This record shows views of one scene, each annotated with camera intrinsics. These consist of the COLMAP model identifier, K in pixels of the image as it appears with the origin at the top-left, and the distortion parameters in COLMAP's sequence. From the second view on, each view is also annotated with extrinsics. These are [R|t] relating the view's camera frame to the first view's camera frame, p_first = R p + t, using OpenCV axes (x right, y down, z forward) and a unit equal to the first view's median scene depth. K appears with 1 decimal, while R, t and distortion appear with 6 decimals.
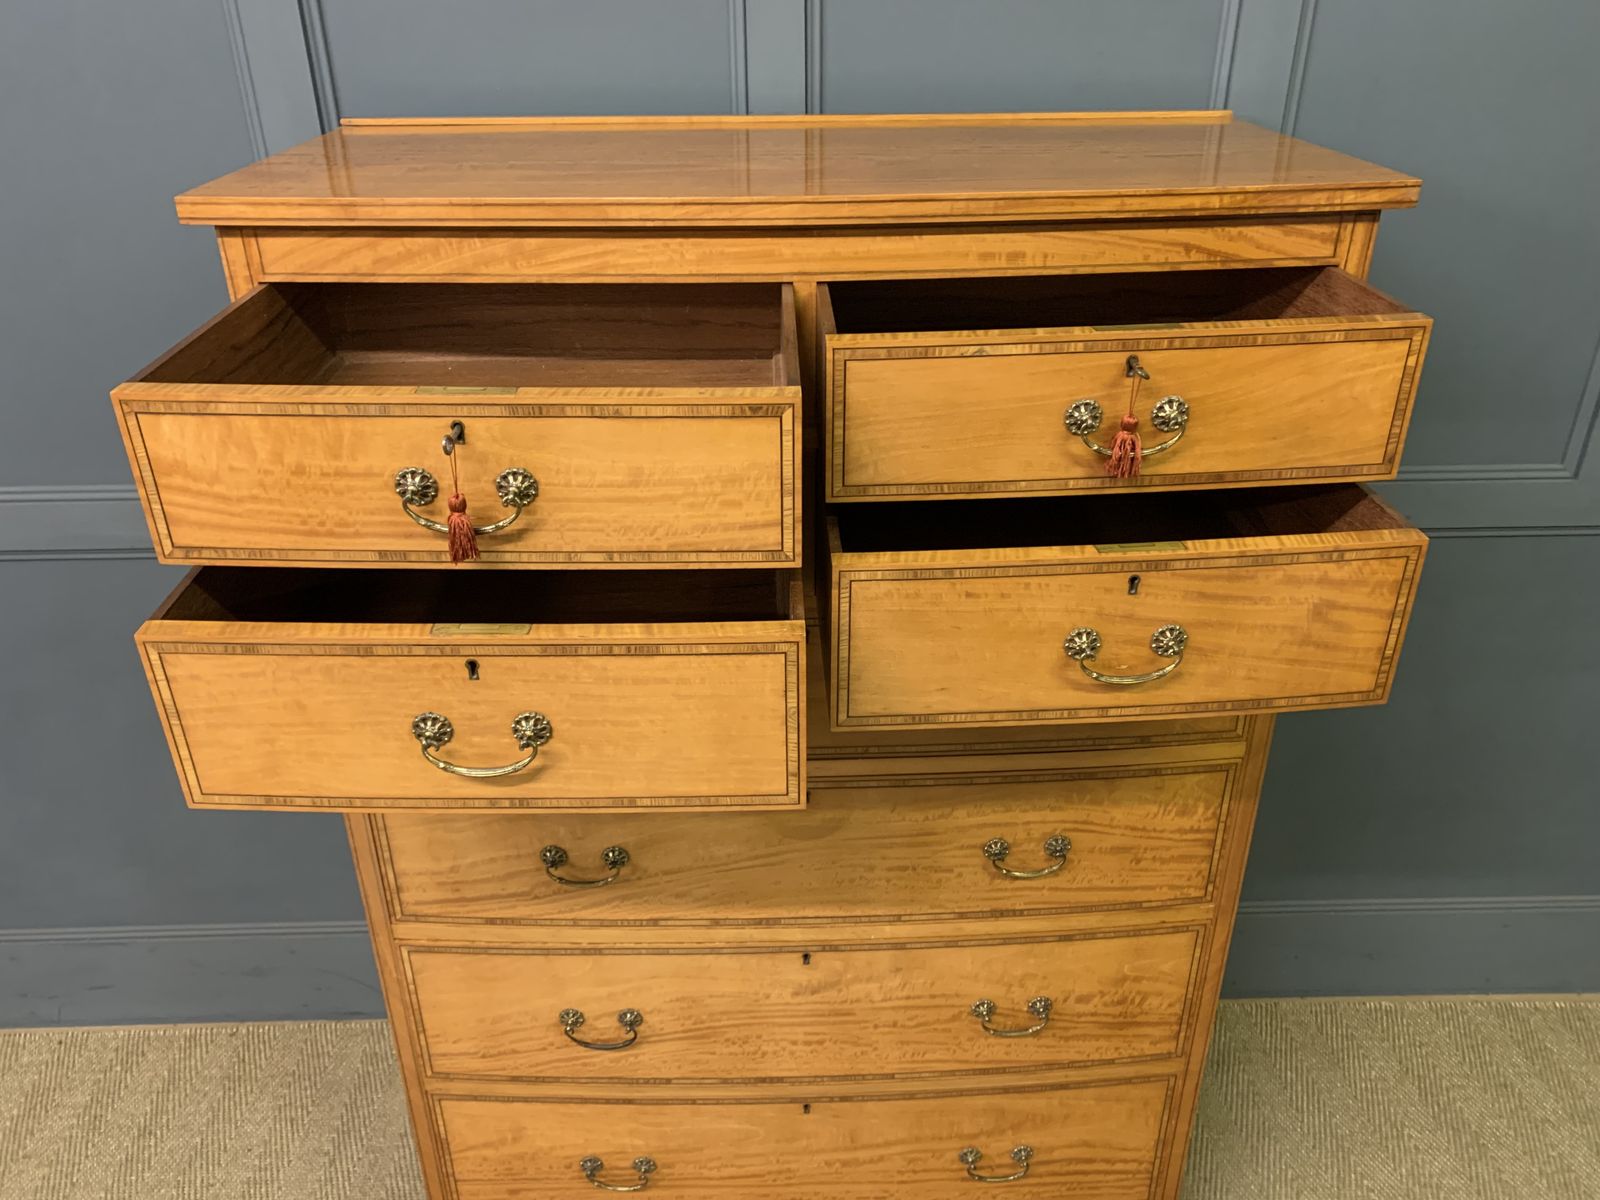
lens RADIAL K [[1244.2, 0, 803.9], [0, 1244.2, 618.6], [0, 0, 1]] dist [-0.004486, 0.016655]
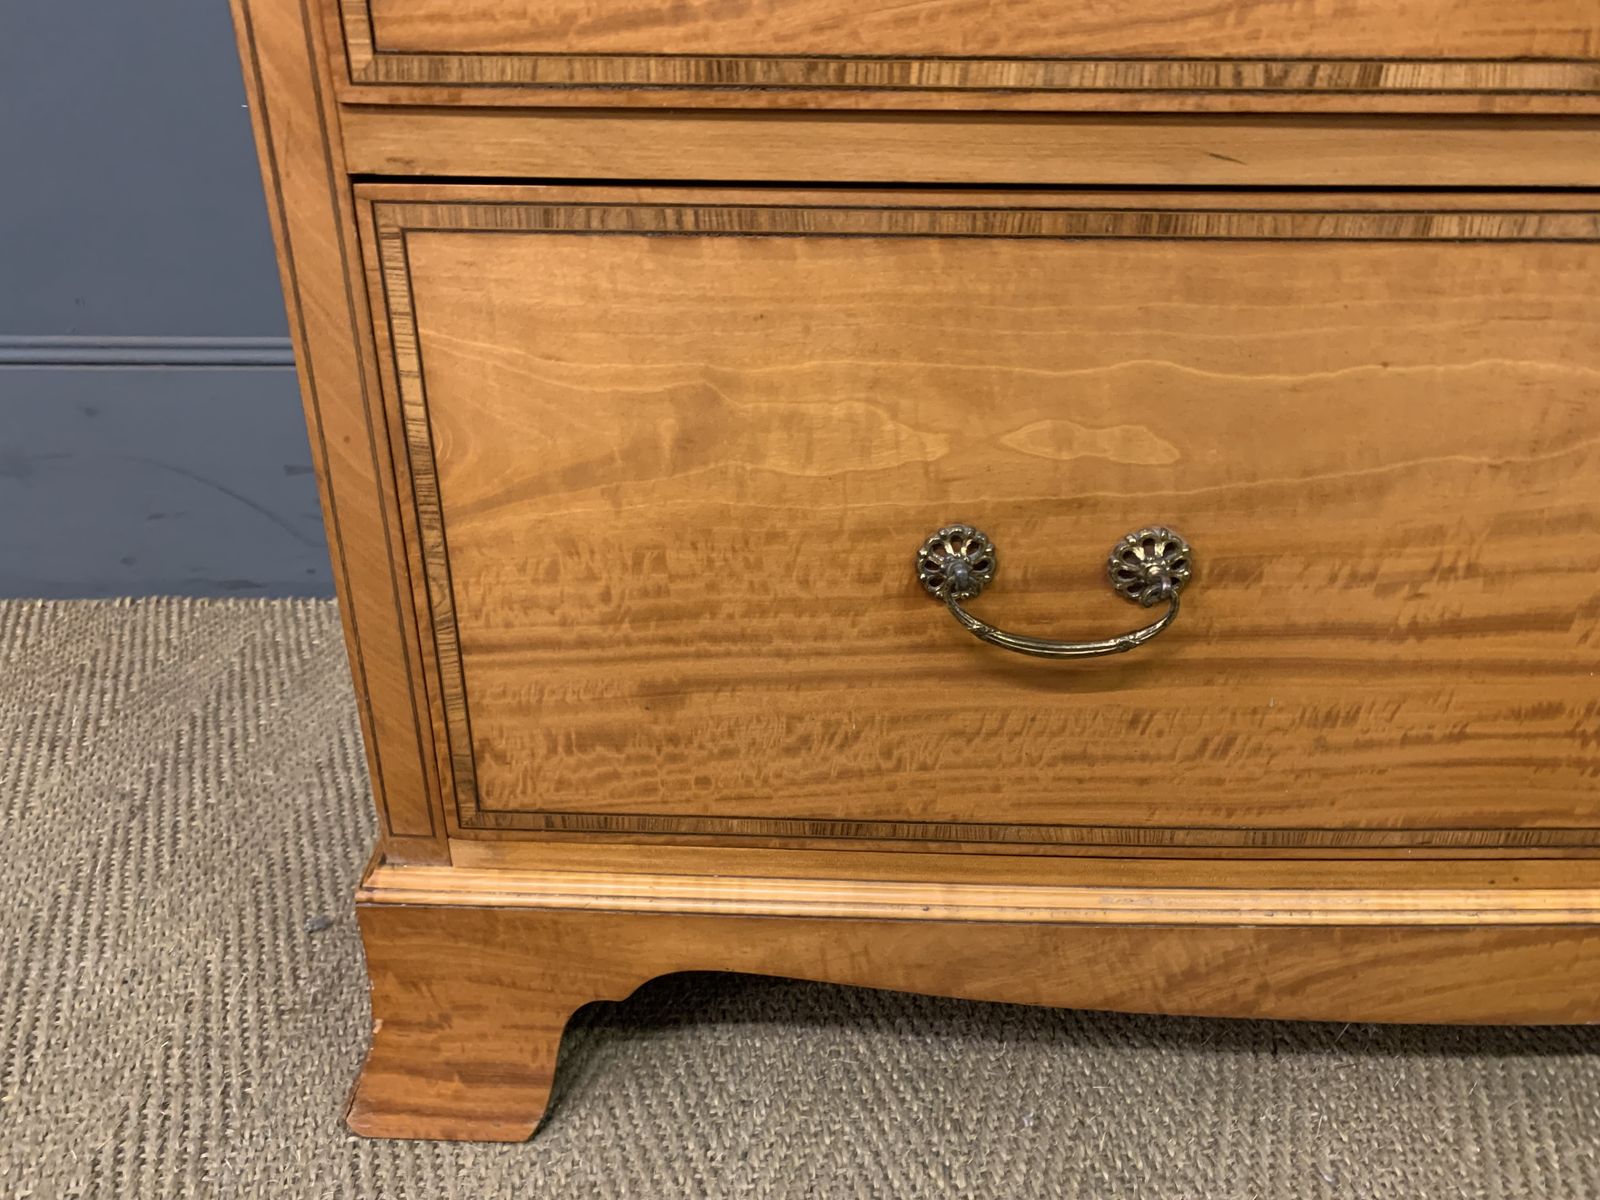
lens RADIAL K [[1225.0, 0, 802.8], [0, 1225.0, 603.8], [0, 0, 1]] dist [0.028645, -0.014466]
pose [[0.999933, 0.007946, 0.008444, -0.244845], [-0.007752, 0.999710, -0.022792, 0.536339], [-0.008623, 0.022725, 0.999705, 0.861098]]
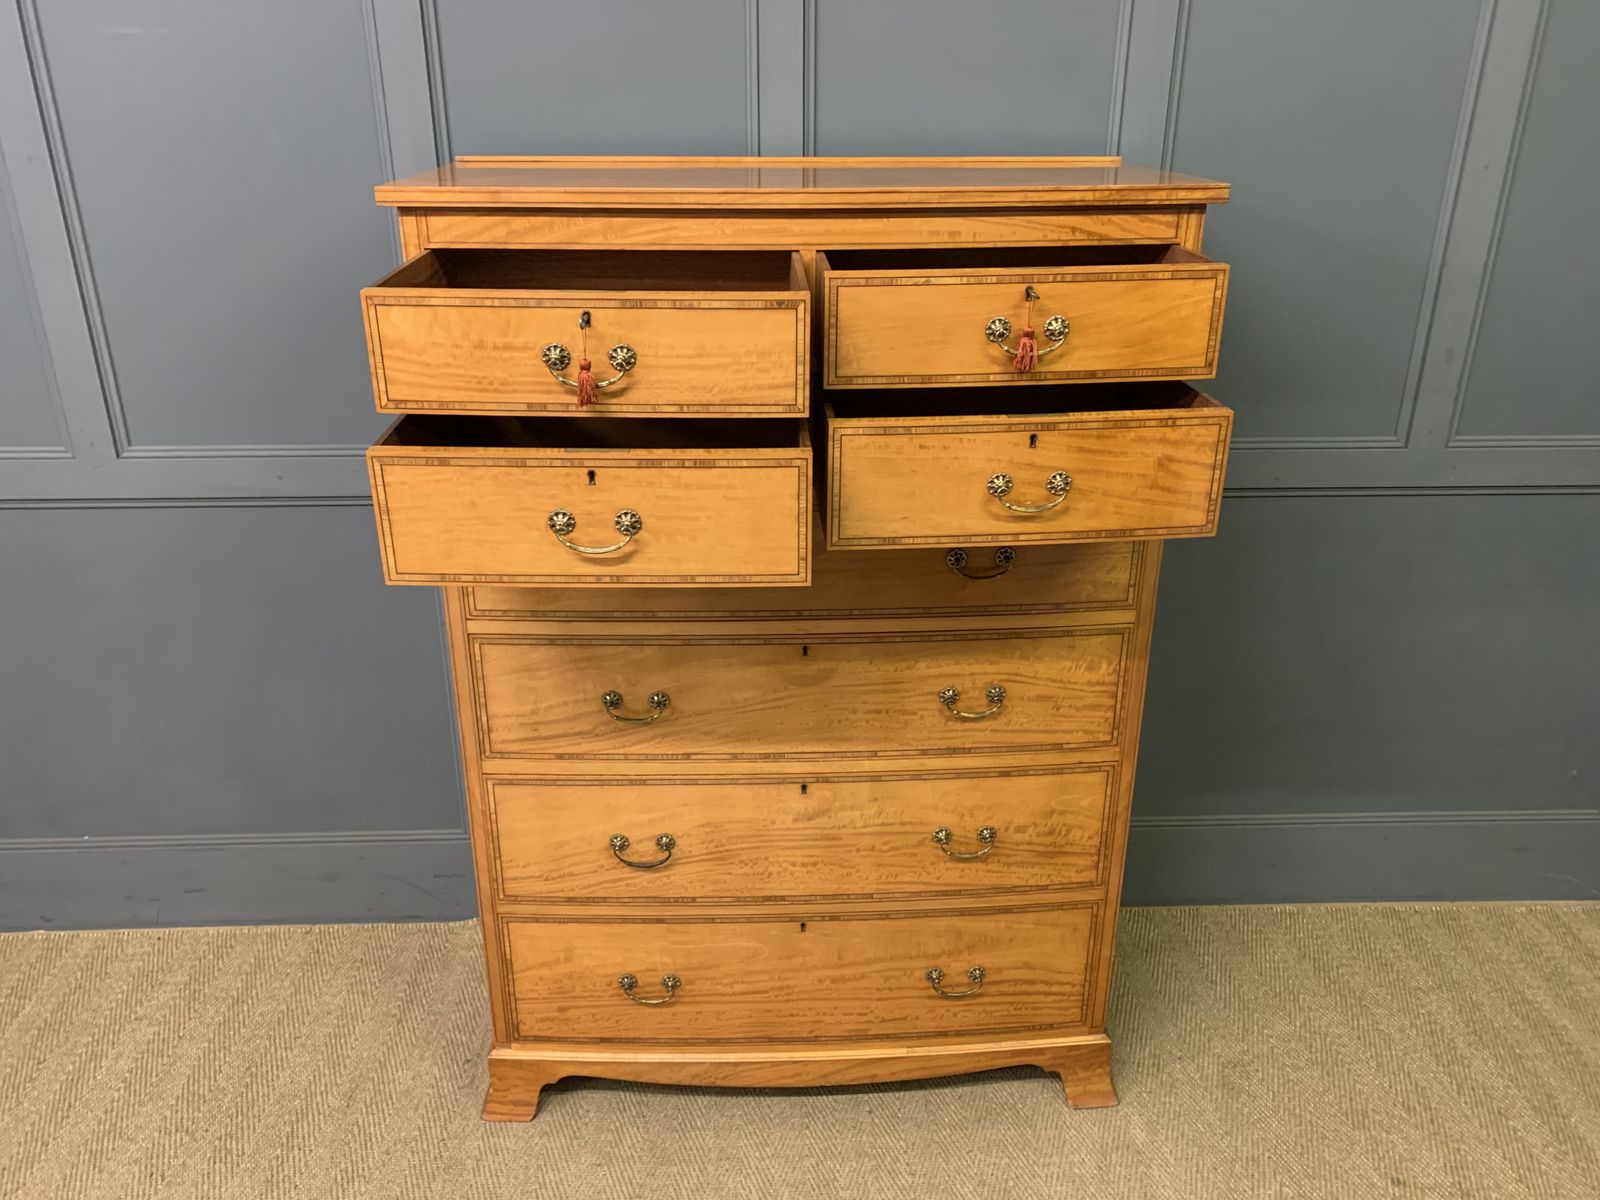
lens RADIAL K [[1225.0, 0, 802.8], [0, 1225.0, 603.8], [0, 0, 1]] dist [0.028645, -0.014466]
pose [[0.999867, 0.001696, 0.016237, -0.021403], [-0.000243, 0.996022, -0.089113, 0.205366], [-0.016323, 0.089097, 0.995889, -0.295375]]
